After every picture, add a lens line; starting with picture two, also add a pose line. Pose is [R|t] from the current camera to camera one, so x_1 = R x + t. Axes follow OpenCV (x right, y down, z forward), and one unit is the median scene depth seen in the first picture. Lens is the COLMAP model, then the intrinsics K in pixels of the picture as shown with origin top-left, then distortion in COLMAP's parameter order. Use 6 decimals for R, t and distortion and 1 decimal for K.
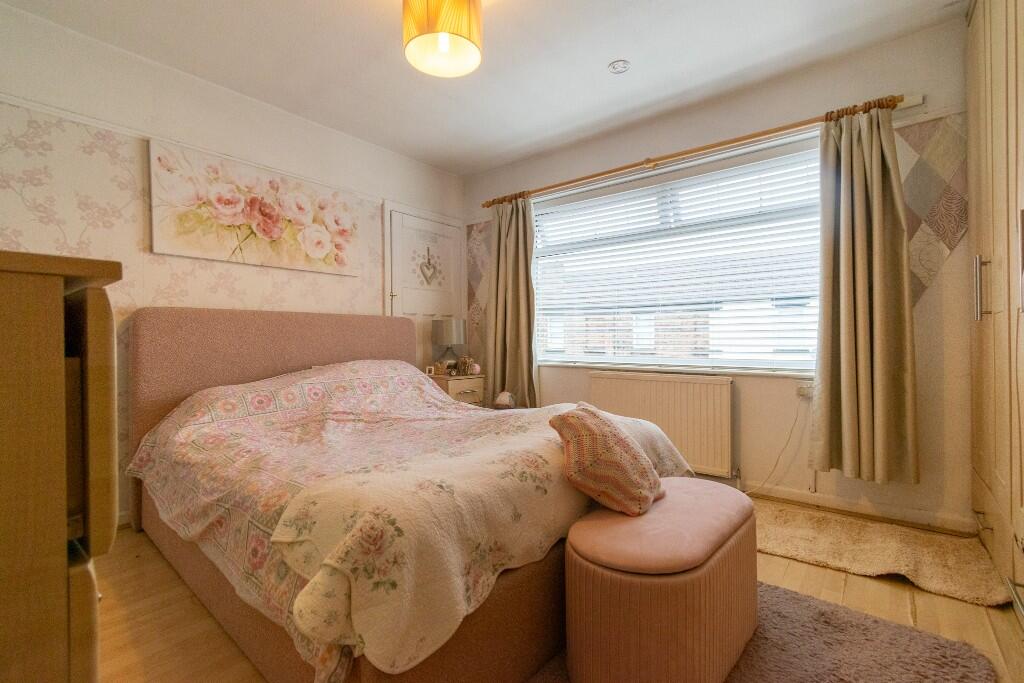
lens RADIAL K [[454.8, 0, 515.0], [0, 454.8, 340.9], [0, 0, 1]] dist [0.004811, -0.001211]
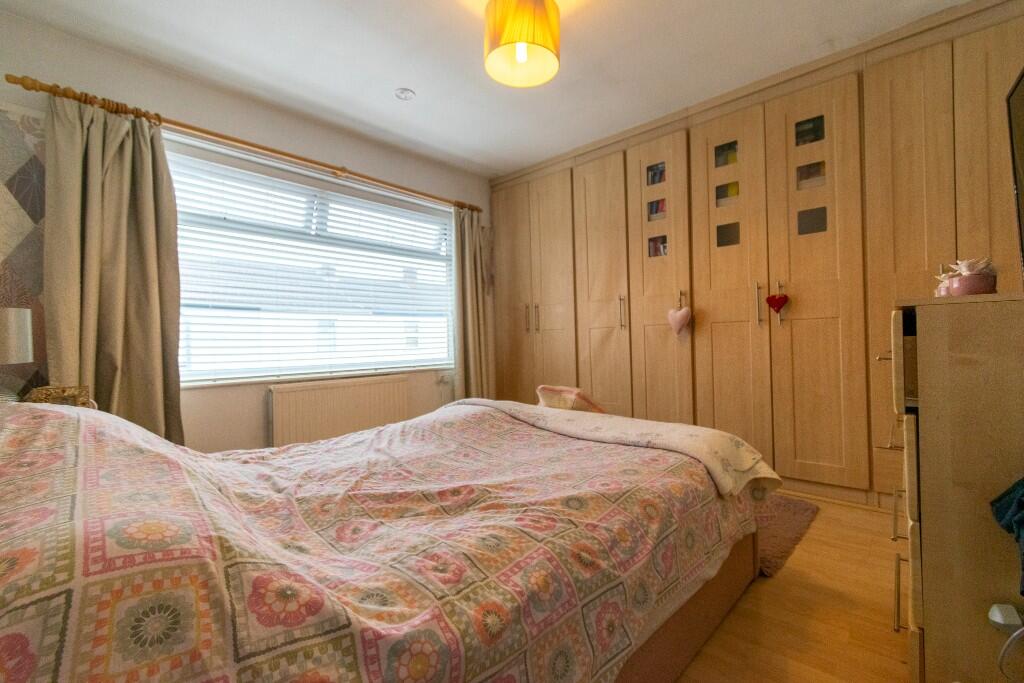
lens RADIAL K [[454.8, 0, 515.0], [0, 454.8, 340.9], [0, 0, 1]] dist [0.004811, -0.001211]
pose [[0.044818, 0.006004, 0.998977, -0.695570], [0.027669, 0.999591, -0.007249, 0.004181], [-0.998612, 0.027966, 0.044633, 0.578237]]
